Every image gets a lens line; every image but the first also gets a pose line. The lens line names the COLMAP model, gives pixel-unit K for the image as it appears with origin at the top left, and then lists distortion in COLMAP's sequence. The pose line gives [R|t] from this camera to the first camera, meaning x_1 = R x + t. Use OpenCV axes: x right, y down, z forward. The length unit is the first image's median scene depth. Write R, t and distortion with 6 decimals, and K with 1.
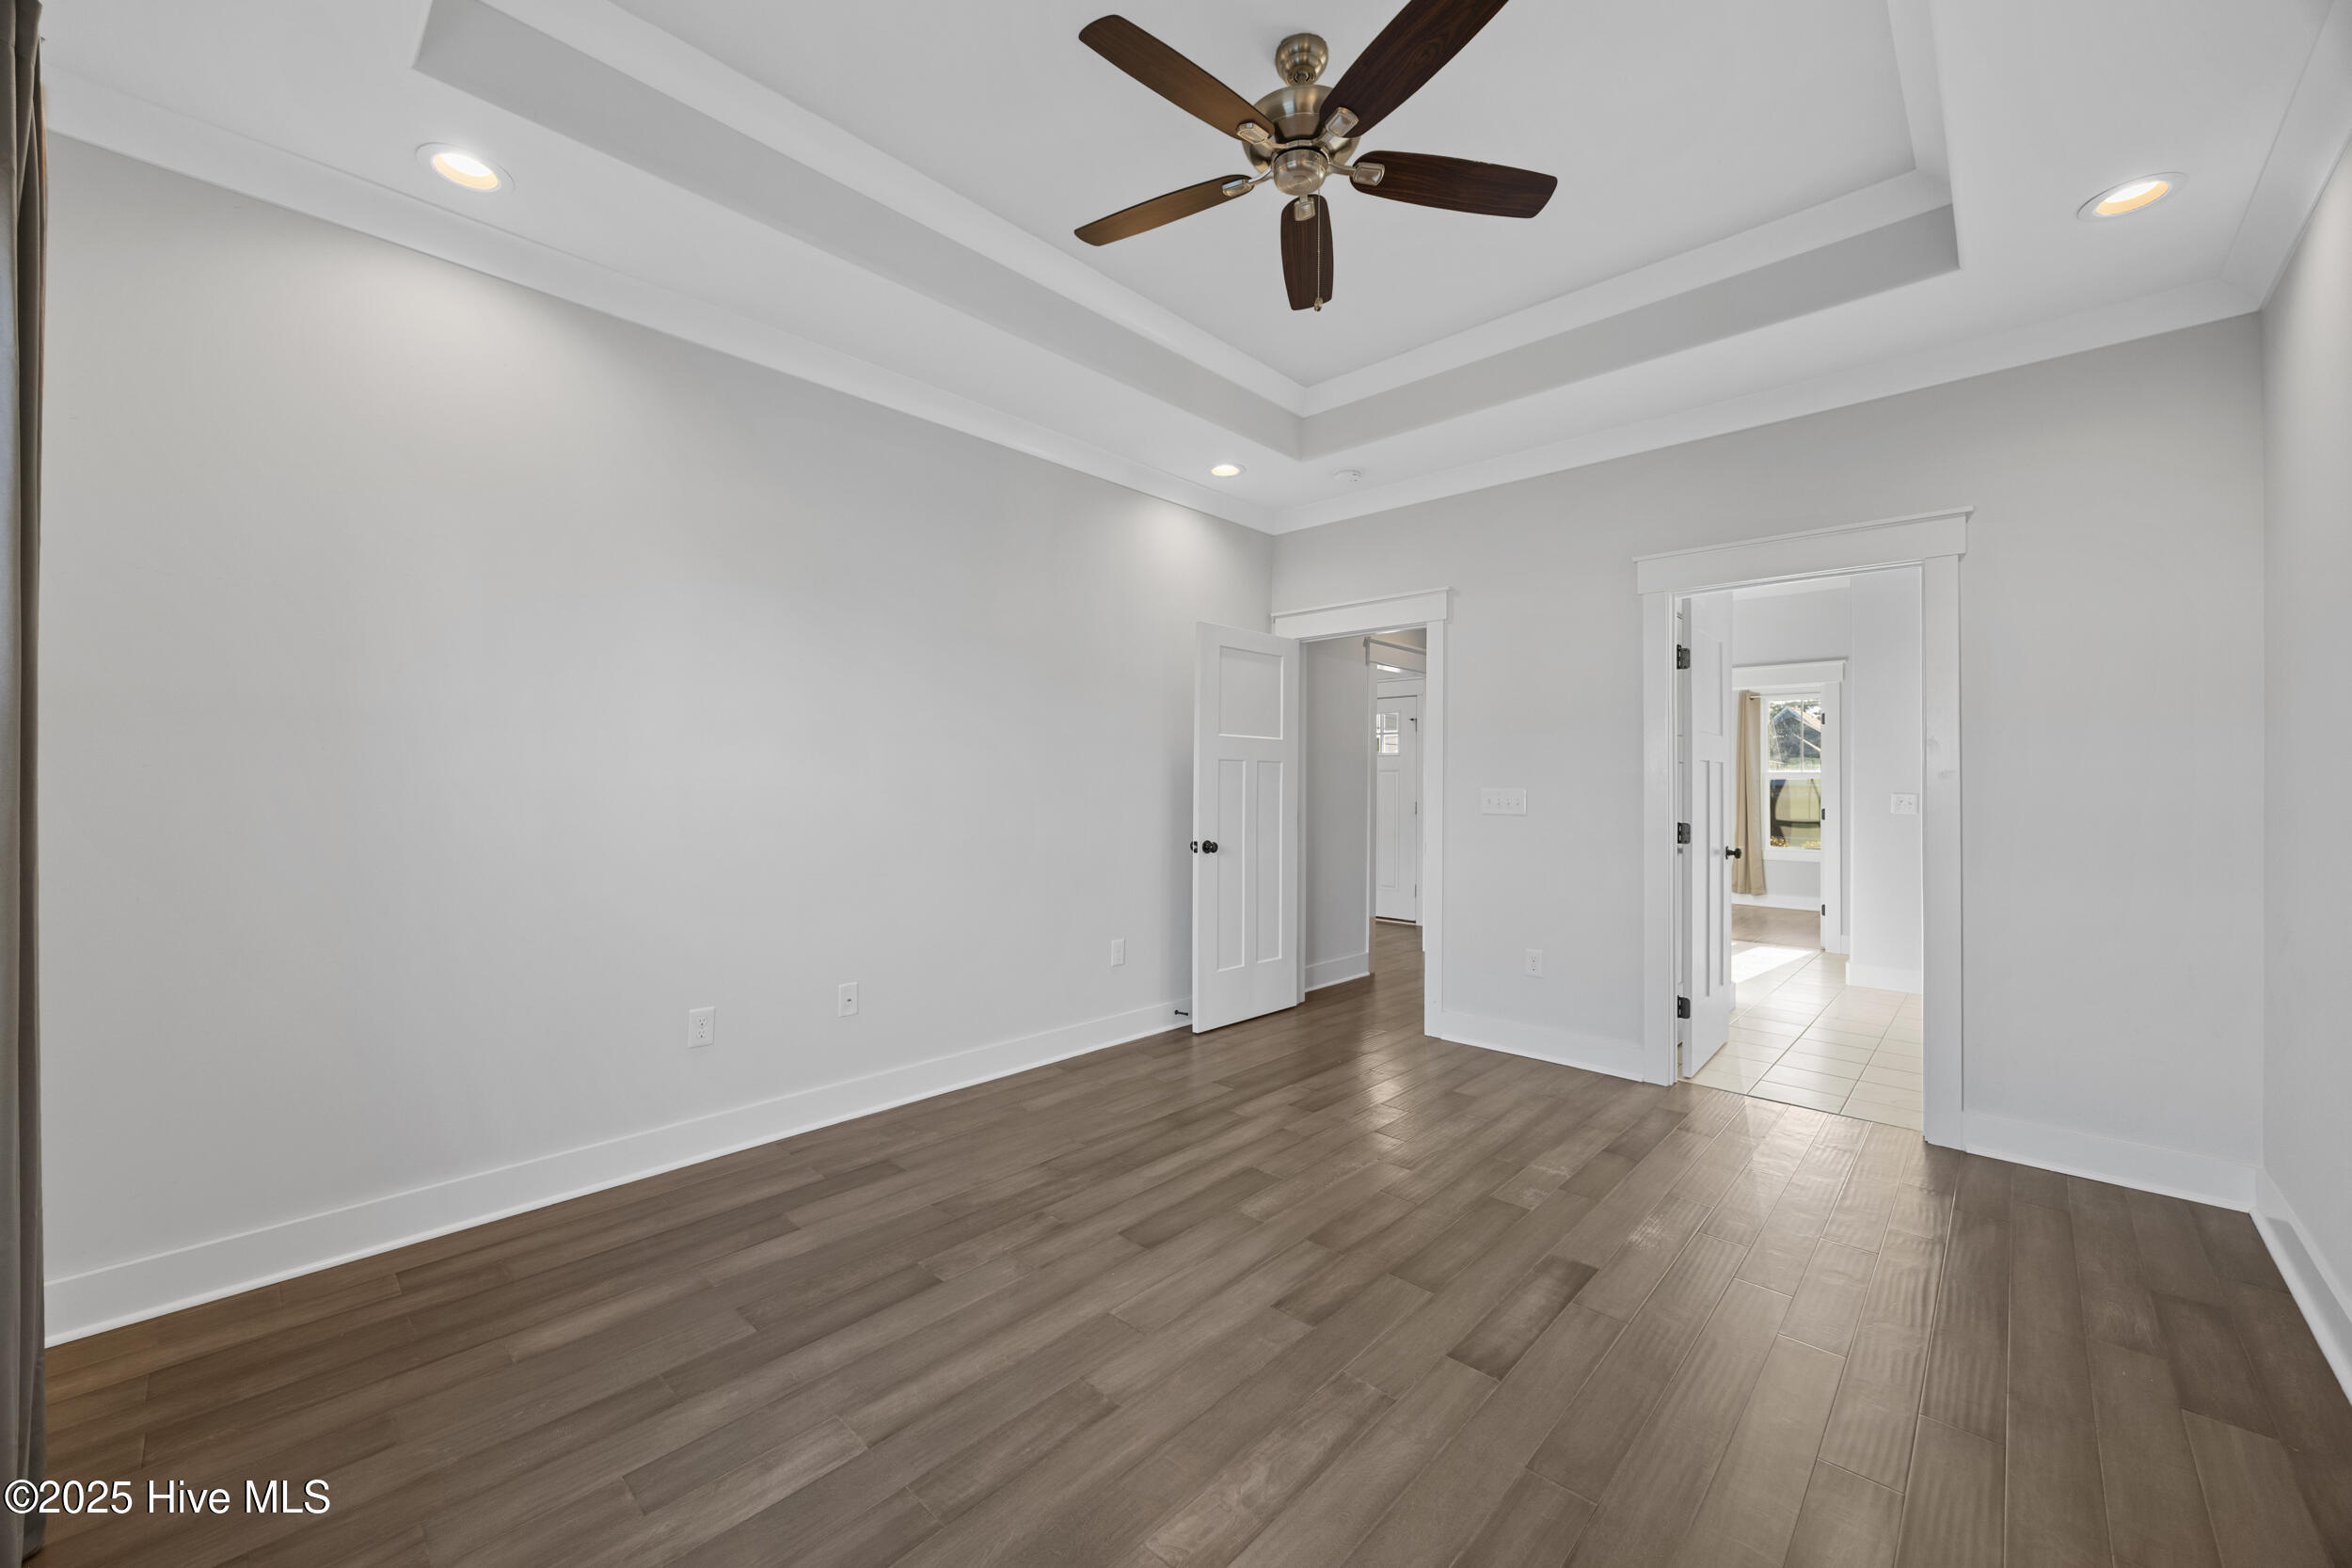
lens RADIAL K [[892.8, 0, 1157.0], [0, 892.8, 778.6], [0, 0, 1]] dist [-0.003791, -0.000246]
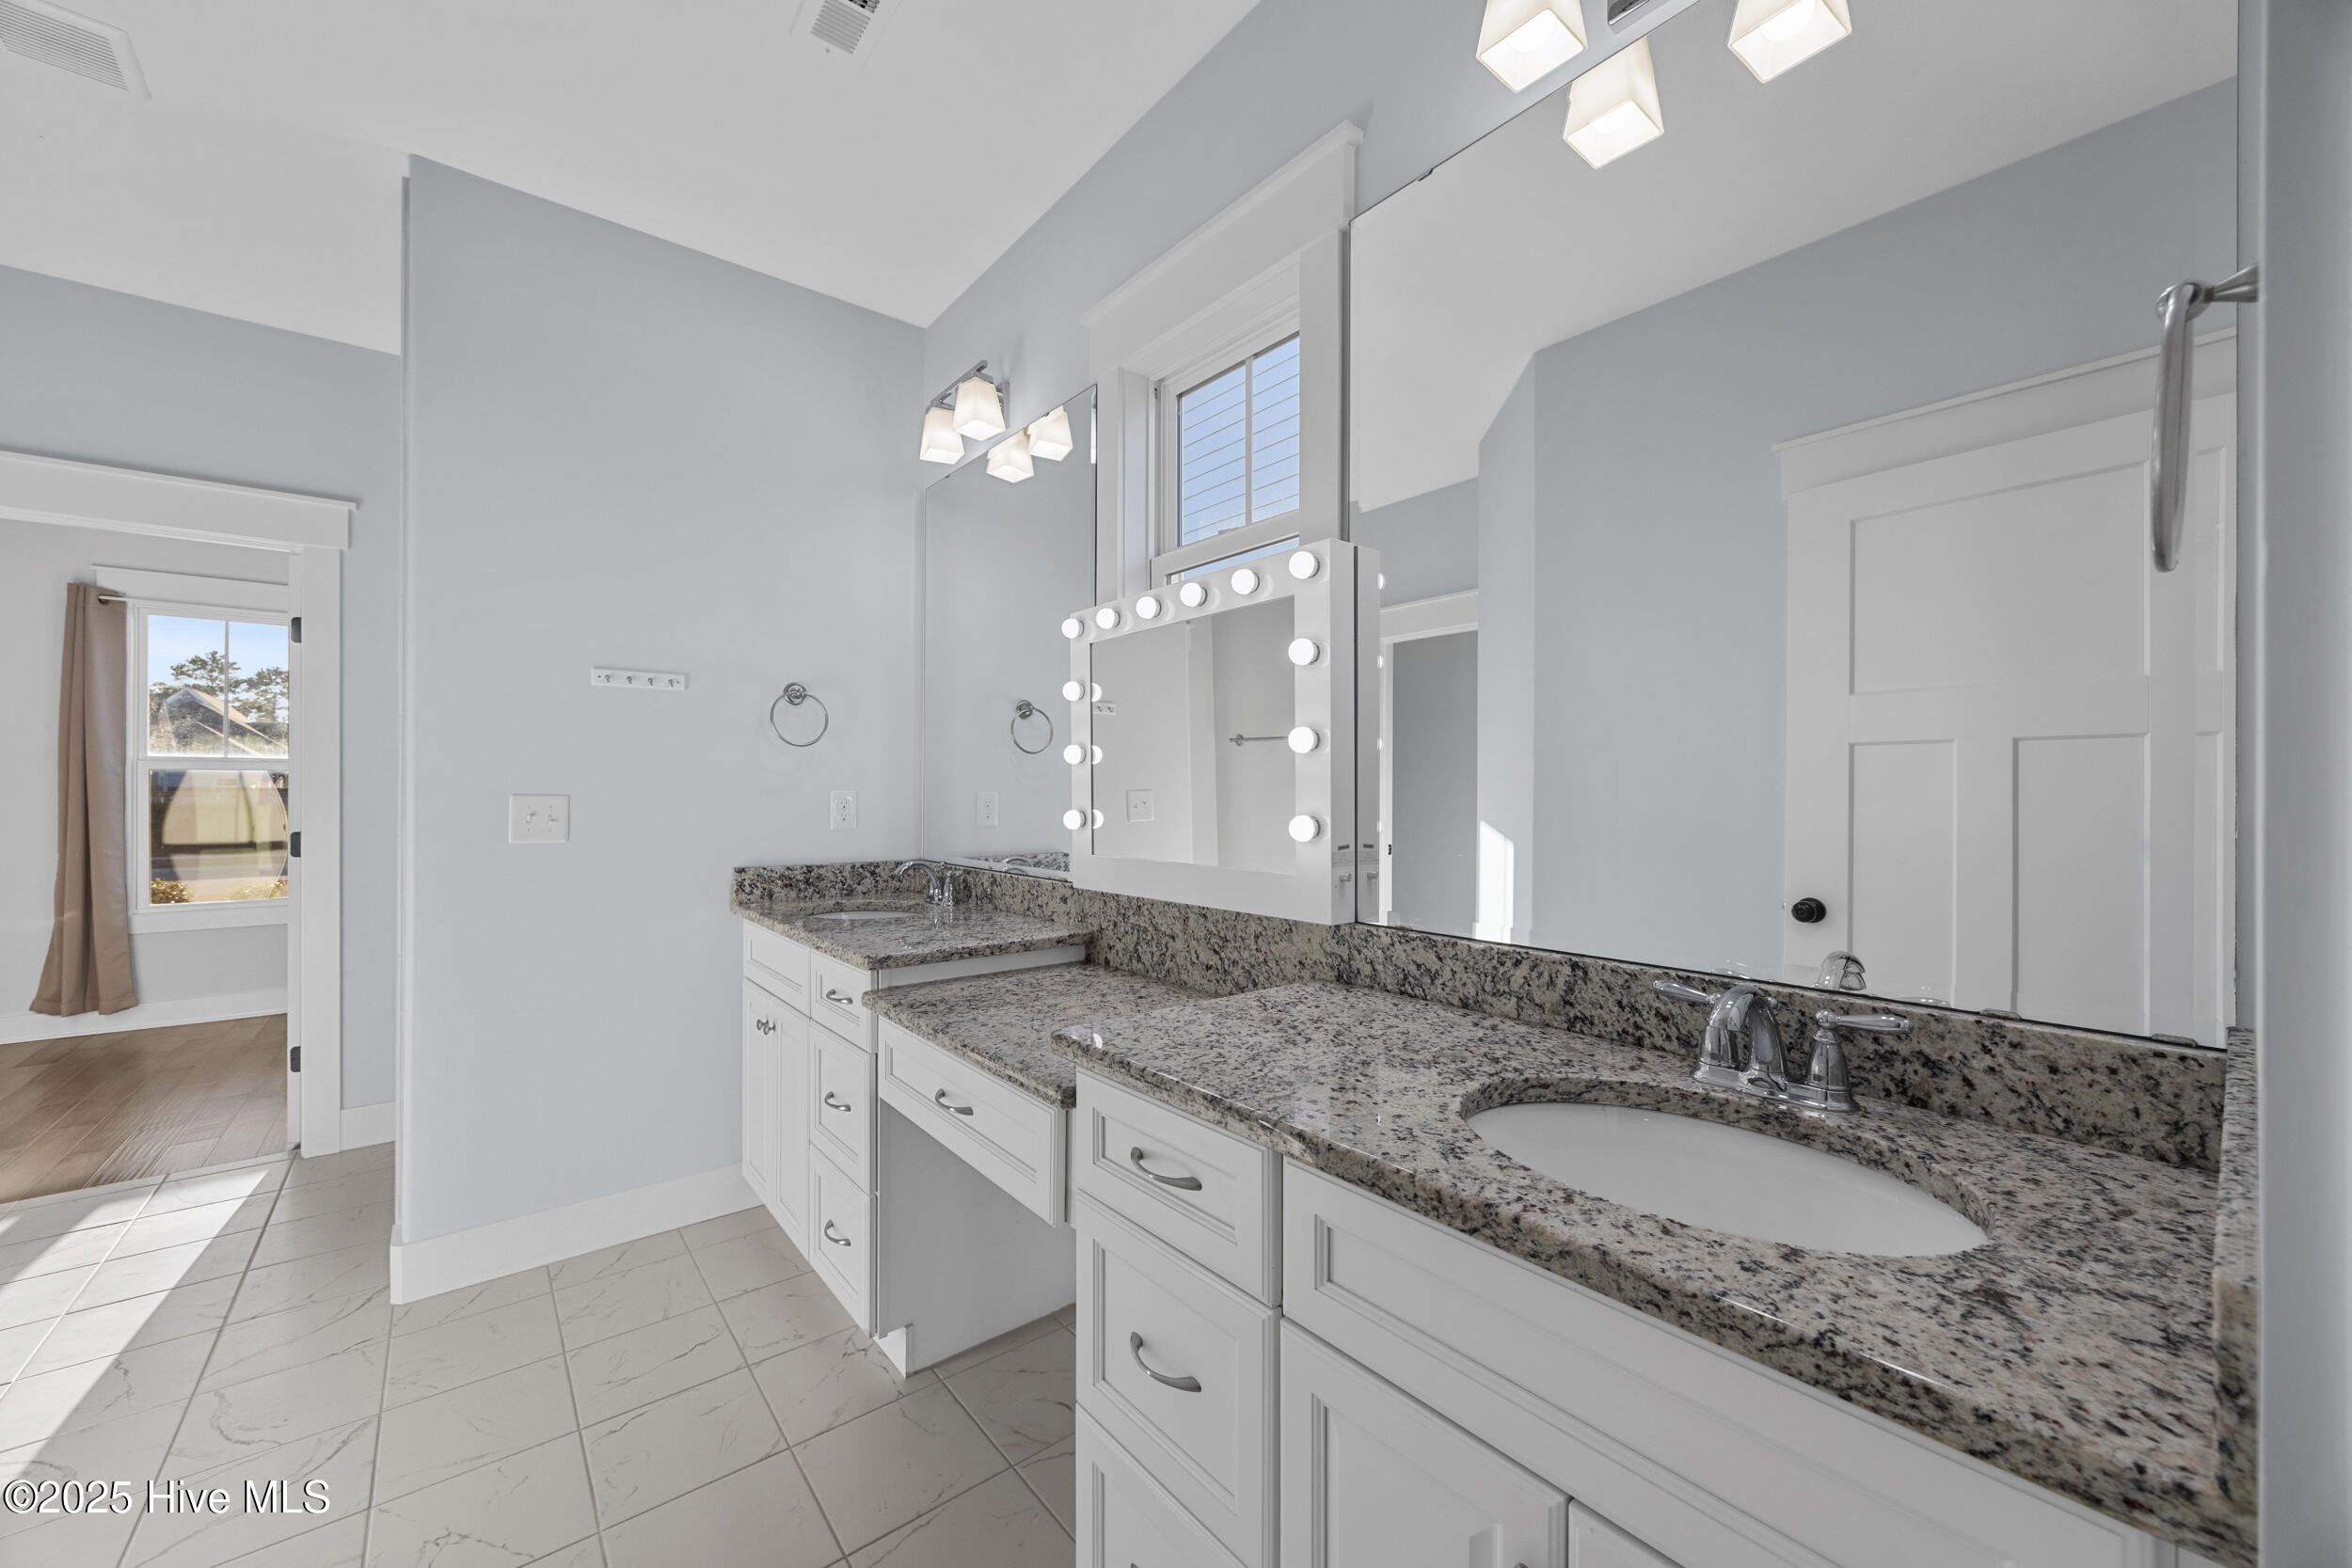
lens RADIAL K [[892.8, 0, 1178.5], [0, 892.8, 784.5], [0, 0, 1]] dist [-0.003791, -0.000246]
pose [[0.111371, -0.002311, 0.993776, 0.865282], [-0.005597, 0.999980, 0.002953, 0.016661], [-0.993763, -0.005891, 0.111356, 1.246538]]
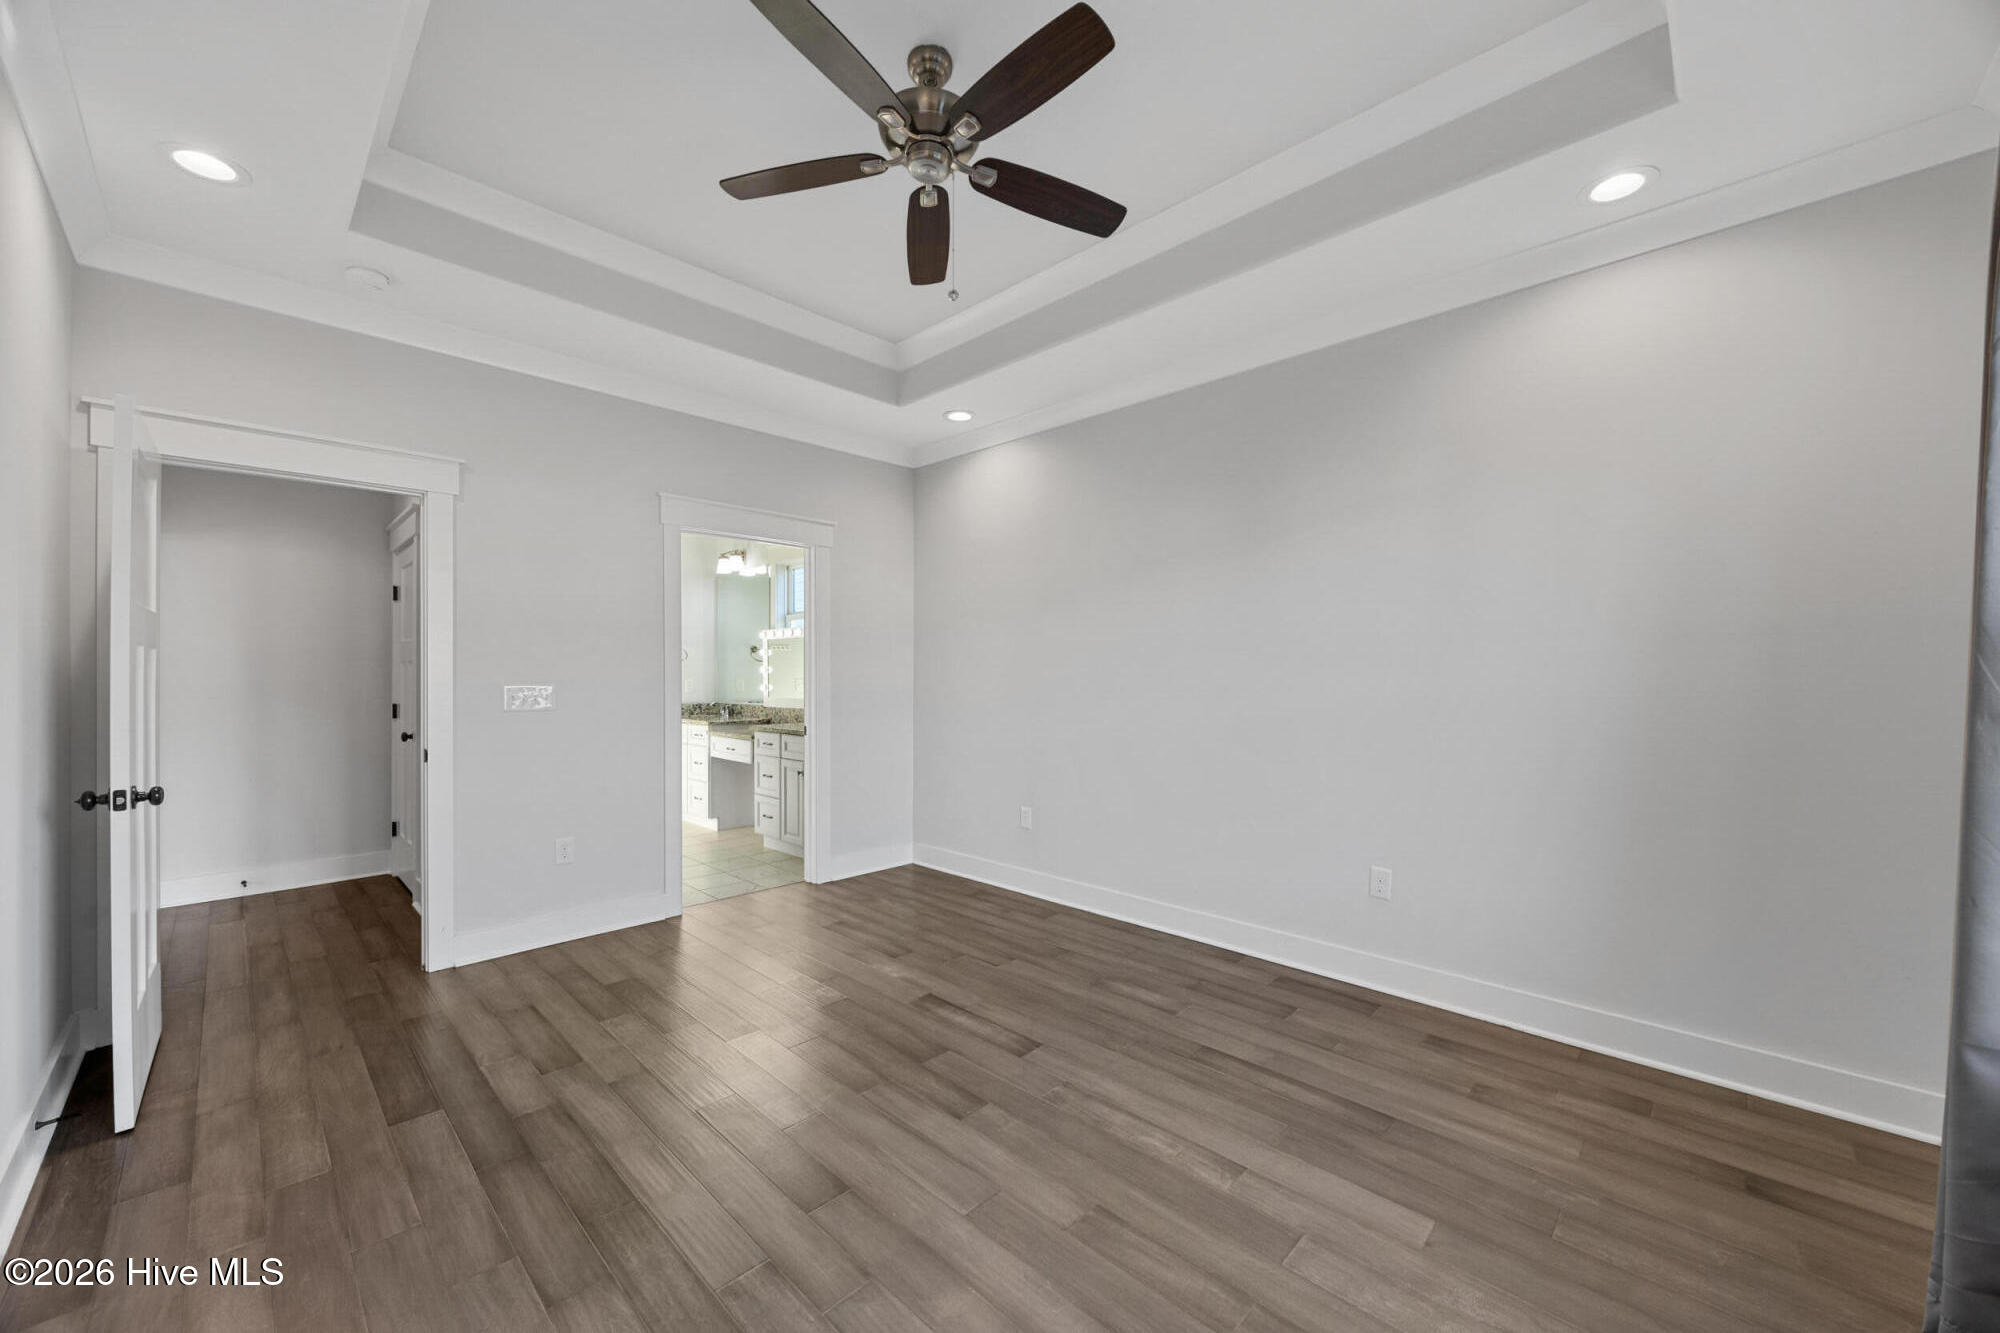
lens RADIAL K [[759.3, 0, 988.2], [0, 759.3, 687.8], [0, 0, 1]] dist [-0.003791, -0.000246]
pose [[0.015222, -0.027091, 0.999517, -0.662079], [-0.006710, 0.999608, 0.027195, -0.018004], [-0.999862, -0.007121, 0.015034, 0.710604]]
